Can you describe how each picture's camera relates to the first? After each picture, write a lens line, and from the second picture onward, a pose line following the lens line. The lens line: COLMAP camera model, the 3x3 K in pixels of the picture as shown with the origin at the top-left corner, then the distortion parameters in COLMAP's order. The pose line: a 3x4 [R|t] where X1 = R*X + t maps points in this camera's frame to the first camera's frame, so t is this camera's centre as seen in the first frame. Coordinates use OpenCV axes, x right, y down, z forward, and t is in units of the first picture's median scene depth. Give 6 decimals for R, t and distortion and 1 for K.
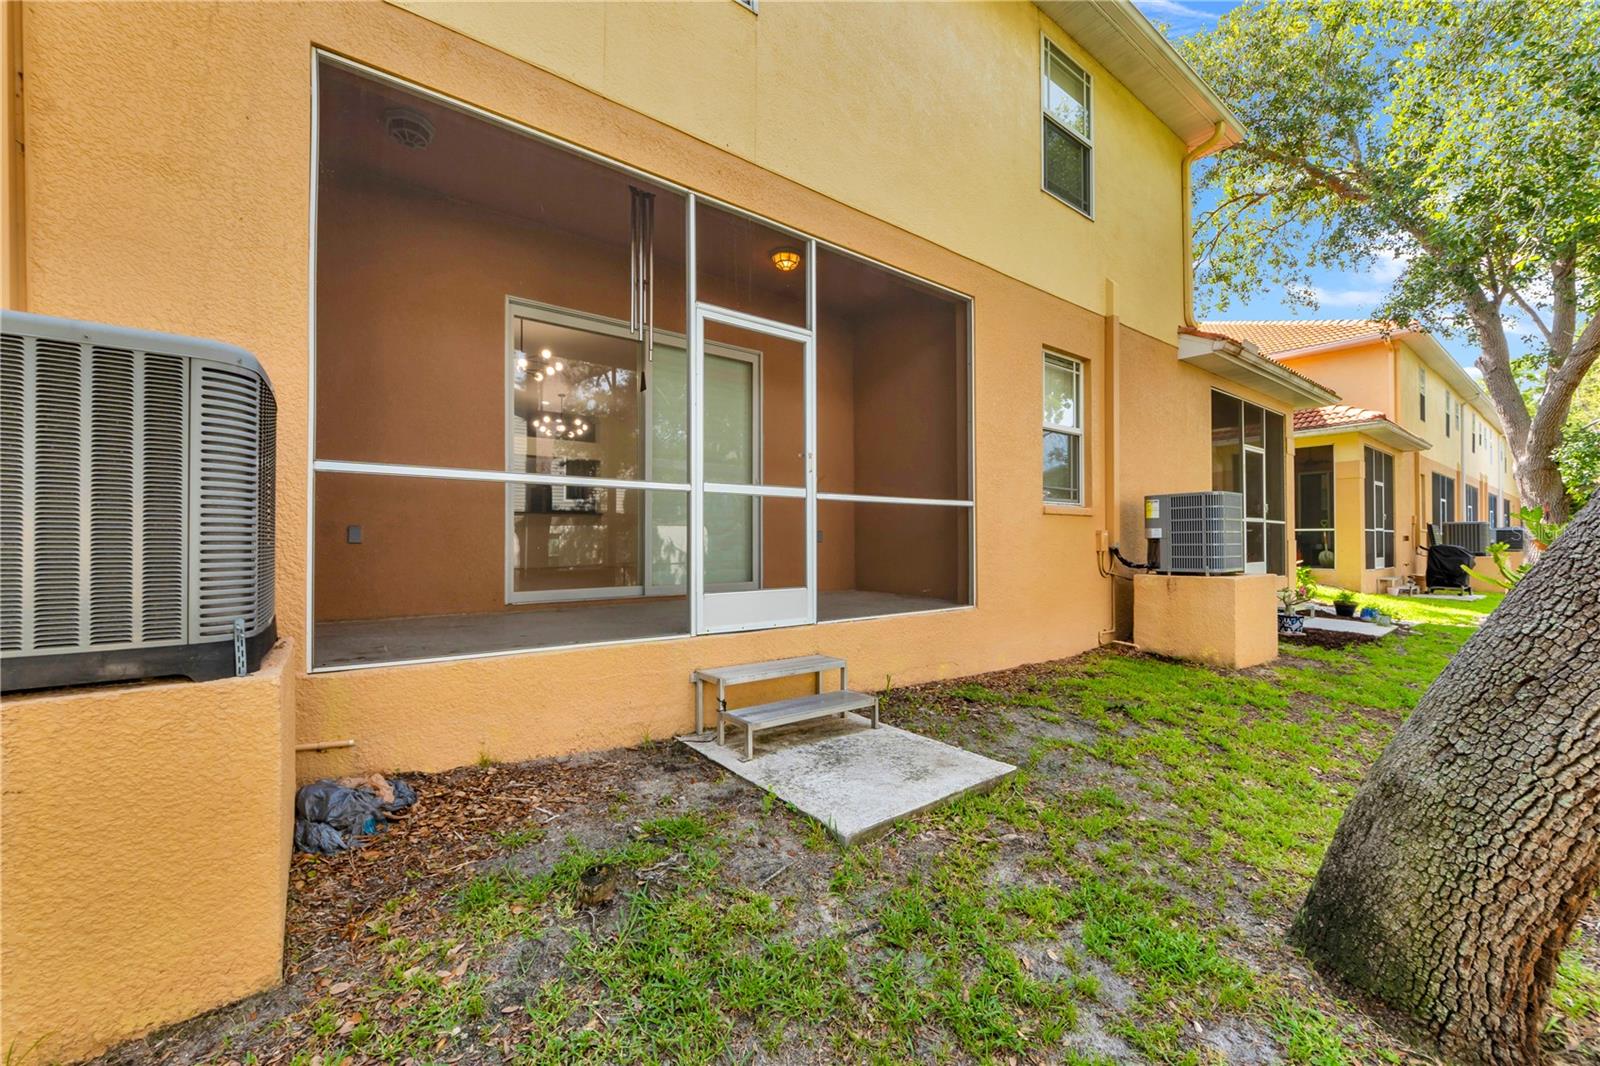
lens RADIAL K [[638.0, 0, 794.6], [0, 638.0, 543.0], [0, 0, 1]] dist [0.001825, -0.000086]
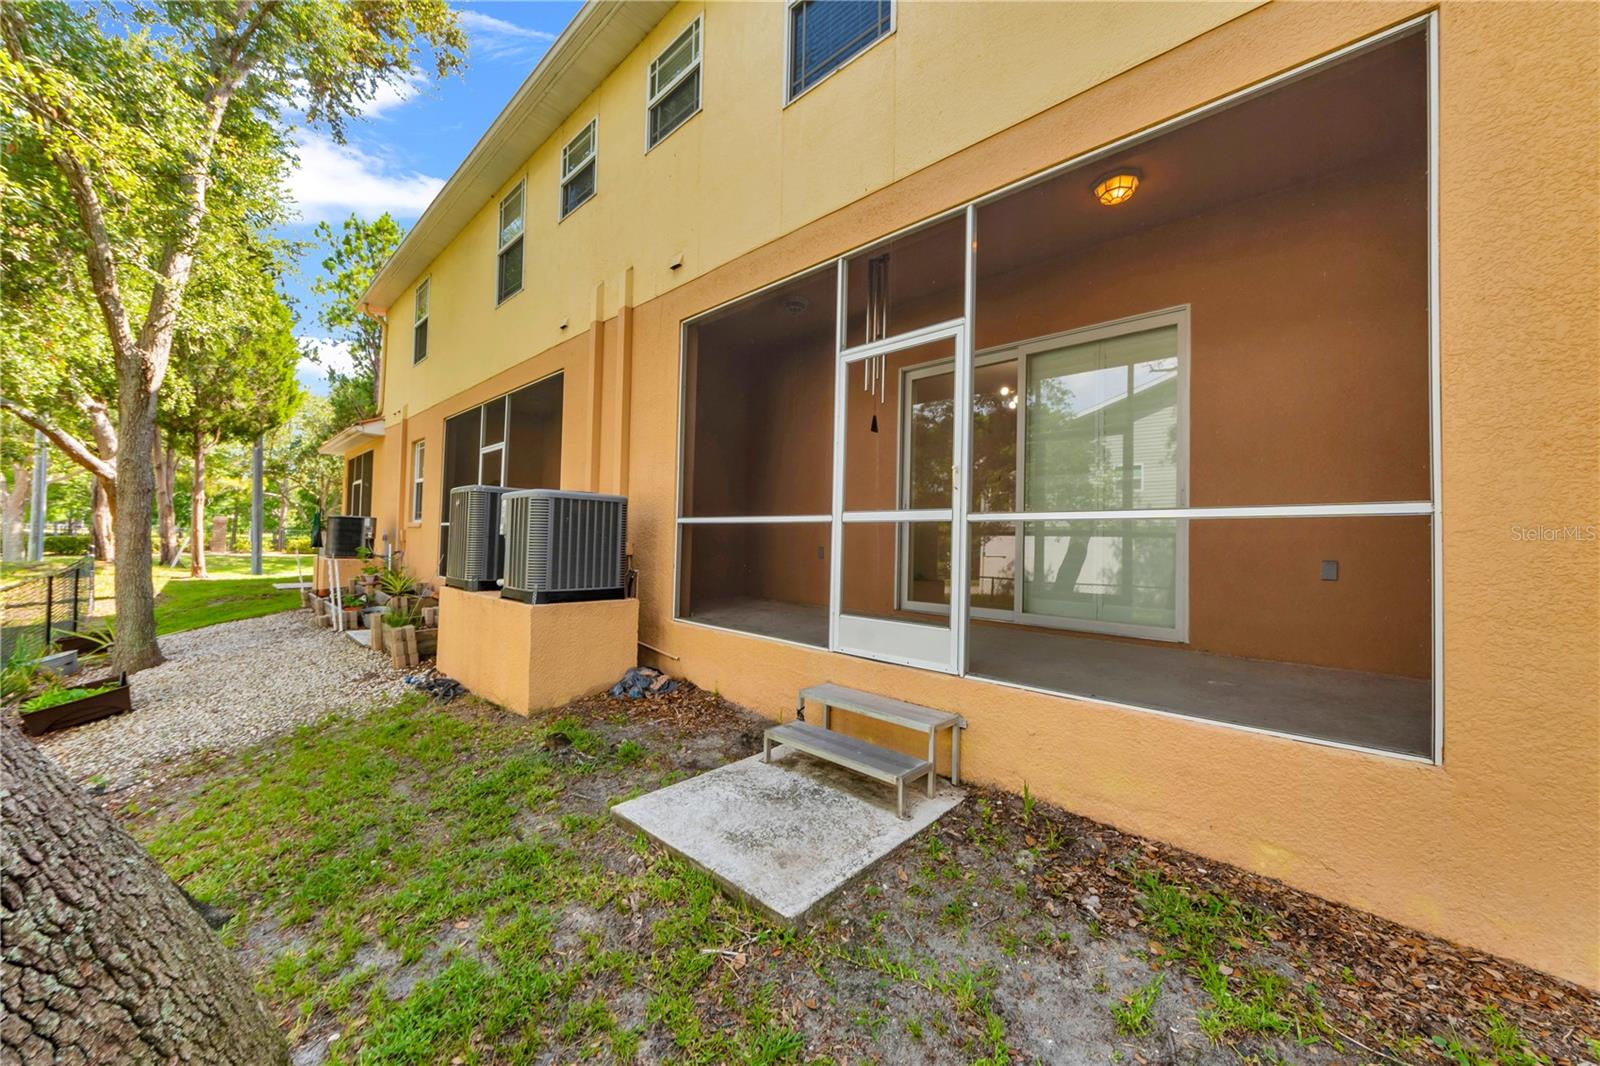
lens RADIAL K [[575.7, 0, 792.8], [0, 575.7, 536.6], [0, 0, 1]] dist [0.000199, -0.000056]
pose [[0.155091, -0.009761, -0.987852, 0.866564], [-0.026750, 0.999543, -0.014076, -0.041093], [0.987538, 0.028609, 0.154759, 0.809664]]
